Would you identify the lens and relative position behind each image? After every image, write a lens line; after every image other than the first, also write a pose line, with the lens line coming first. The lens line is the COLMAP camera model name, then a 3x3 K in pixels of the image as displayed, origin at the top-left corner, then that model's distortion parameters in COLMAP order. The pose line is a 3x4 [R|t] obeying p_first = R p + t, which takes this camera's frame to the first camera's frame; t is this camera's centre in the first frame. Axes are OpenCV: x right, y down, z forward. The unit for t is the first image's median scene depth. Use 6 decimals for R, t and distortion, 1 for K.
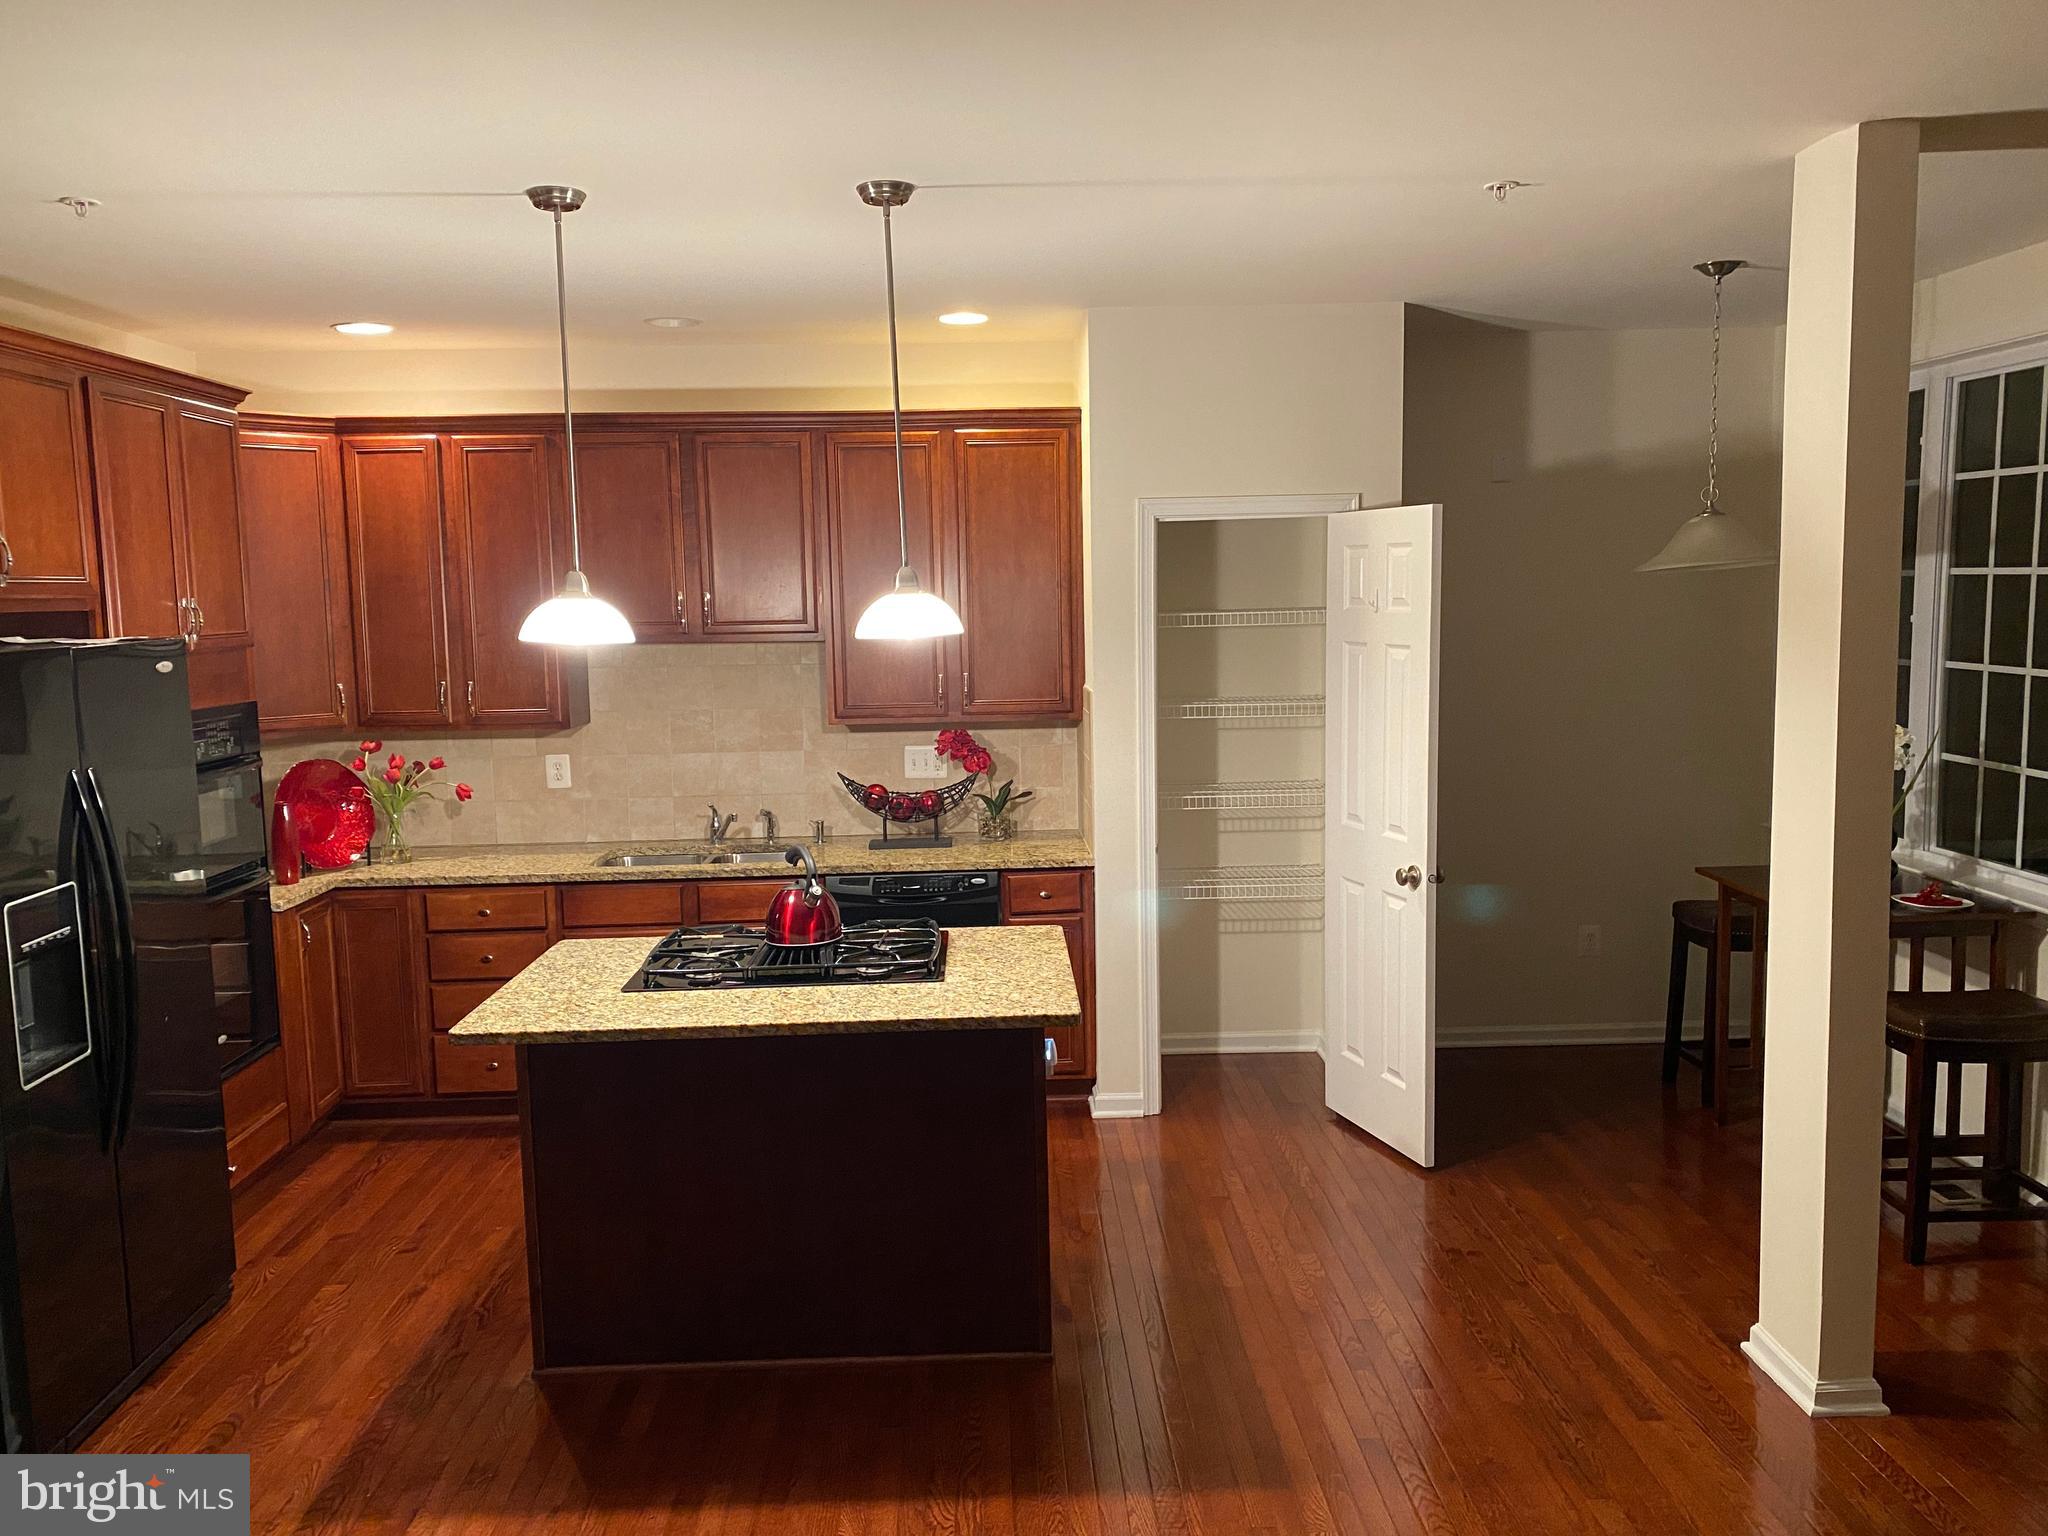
lens RADIAL K [[1557.3, 0, 1022.6], [0, 1557.3, 760.6], [0, 0, 1]] dist [0.002705, -0.010796]
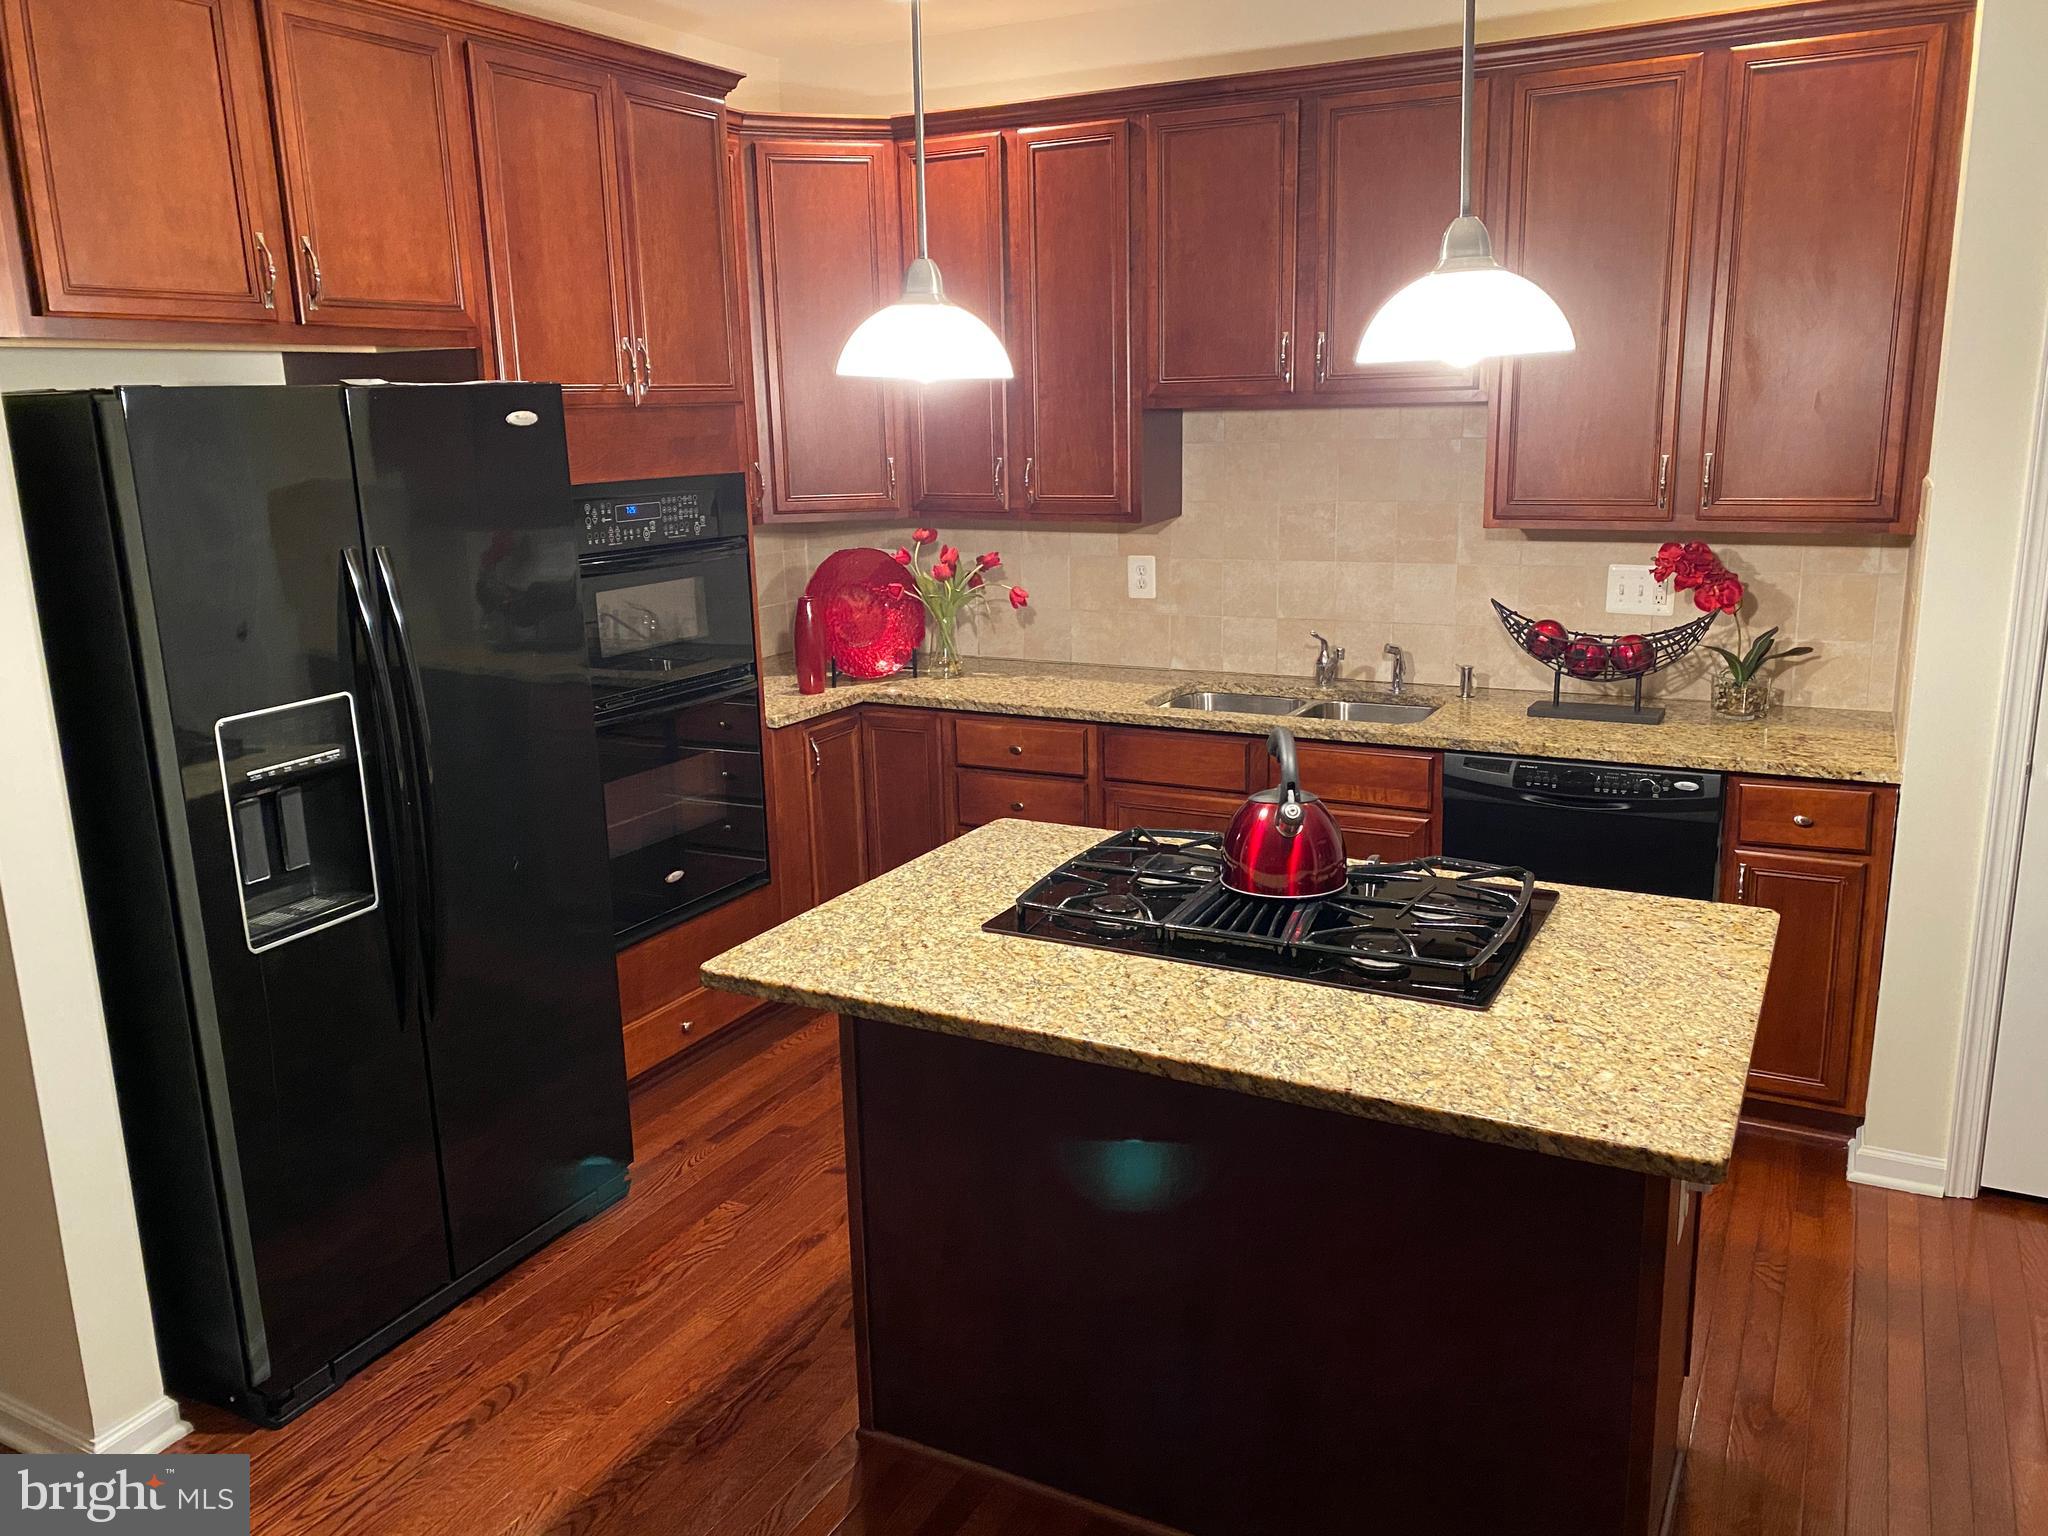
lens RADIAL K [[1541.7, 0, 1016.2], [0, 1541.7, 754.6], [0, 0, 1]] dist [0.091005, -0.173521]
pose [[0.865356, 0.108885, -0.489186, 0.042540], [-0.046596, 0.989365, 0.137789, -0.009414], [0.498986, -0.096443, 0.861227, 0.307872]]
